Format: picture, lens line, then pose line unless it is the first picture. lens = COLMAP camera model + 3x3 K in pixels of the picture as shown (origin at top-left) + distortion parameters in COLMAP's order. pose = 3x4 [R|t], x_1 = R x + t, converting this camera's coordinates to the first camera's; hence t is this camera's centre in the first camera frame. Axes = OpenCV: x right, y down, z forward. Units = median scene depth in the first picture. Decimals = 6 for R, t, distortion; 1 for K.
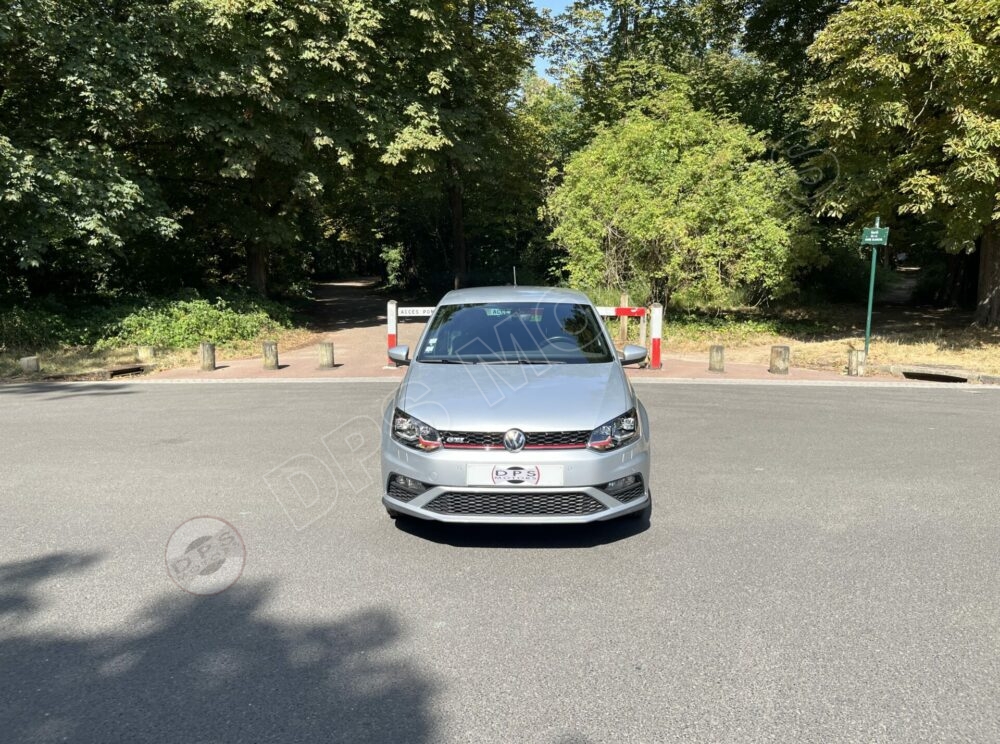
lens RADIAL K [[738.6, 0, 500.0], [0, 738.6, 372.0], [0, 0, 1]] dist [0.000600, 0.002116]
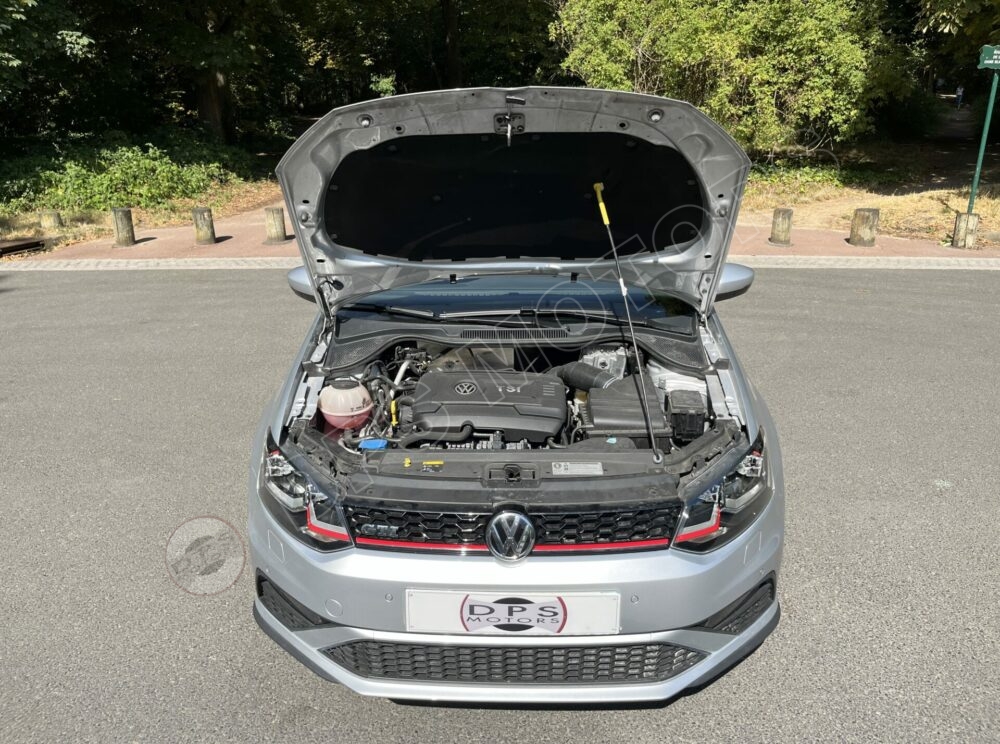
lens RADIAL K [[753.6, 0, 492.5], [0, 753.6, 369.6], [0, 0, 1]] dist [0.042225, -0.071453]
pose [[0.999841, -0.001060, -0.017799, 0.003926], [0.004641, 0.979293, 0.202396, -0.022561], [0.017216, -0.202446, 0.979142, 0.132367]]
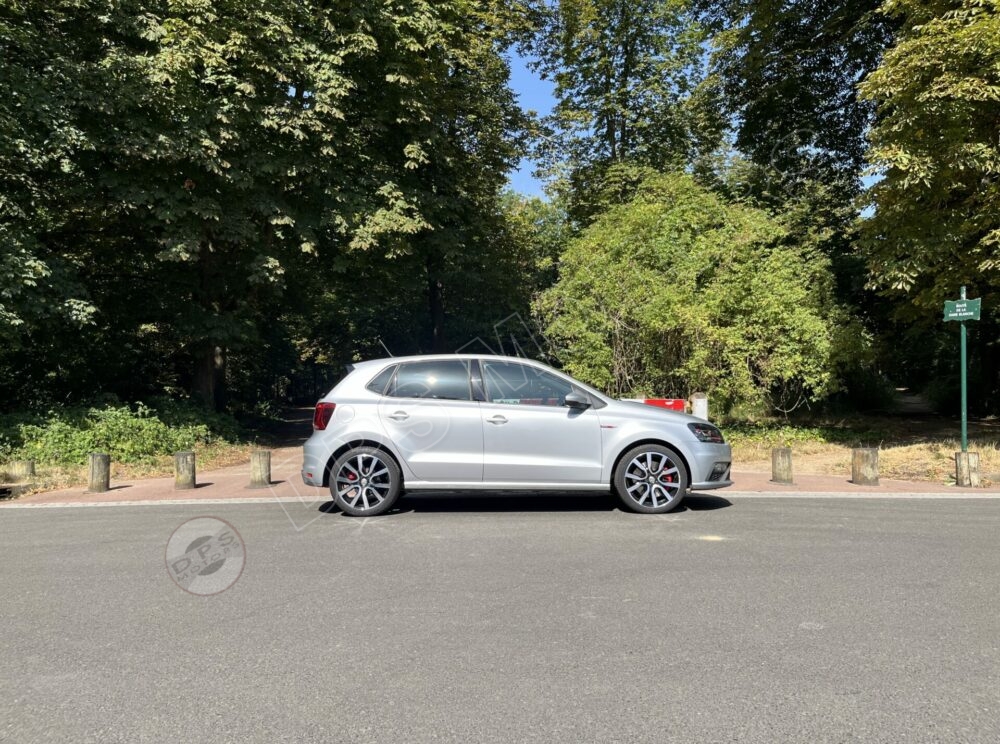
lens RADIAL K [[753.6, 0, 492.5], [0, 753.6, 369.6], [0, 0, 1]] dist [0.042225, -0.071453]
pose [[0.999842, -0.012416, 0.012716, -0.007325], [0.014417, 0.985027, -0.171794, 0.009310], [-0.010393, 0.171950, 0.985051, 0.155490]]
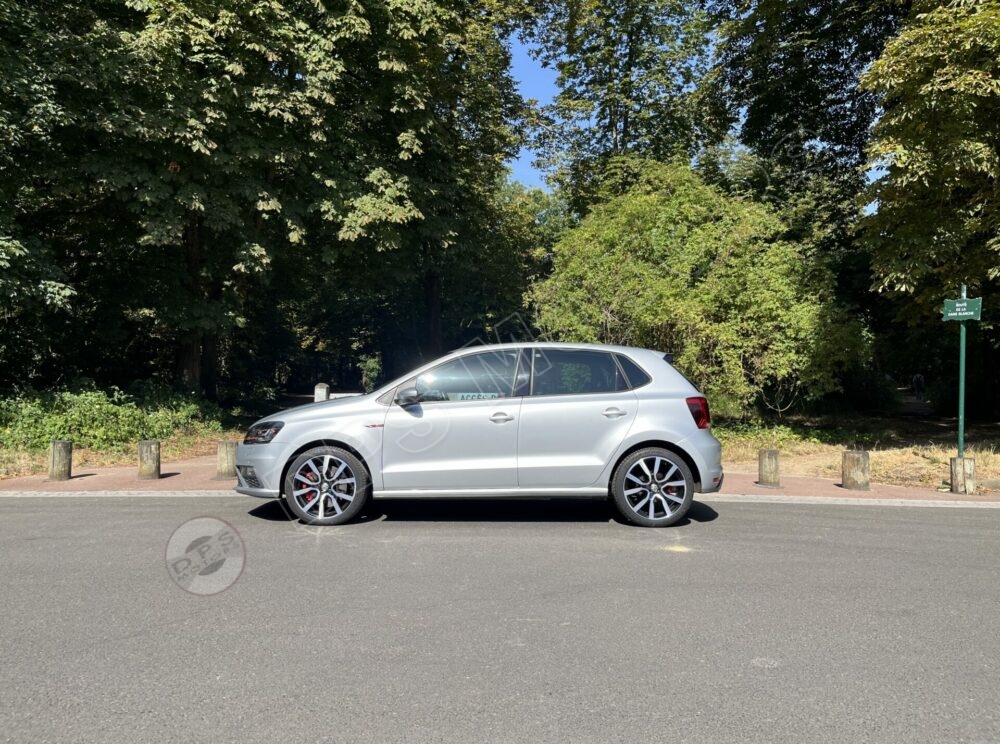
lens RADIAL K [[750.5, 0, 488.9], [0, 750.5, 370.3], [0, 0, 1]] dist [0.046389, -0.068534]
pose [[0.999963, 0.007485, 0.004233, 0.010174], [-0.006716, 0.987223, -0.159203, 0.004732], [-0.005370, 0.159169, 0.987237, 0.175546]]
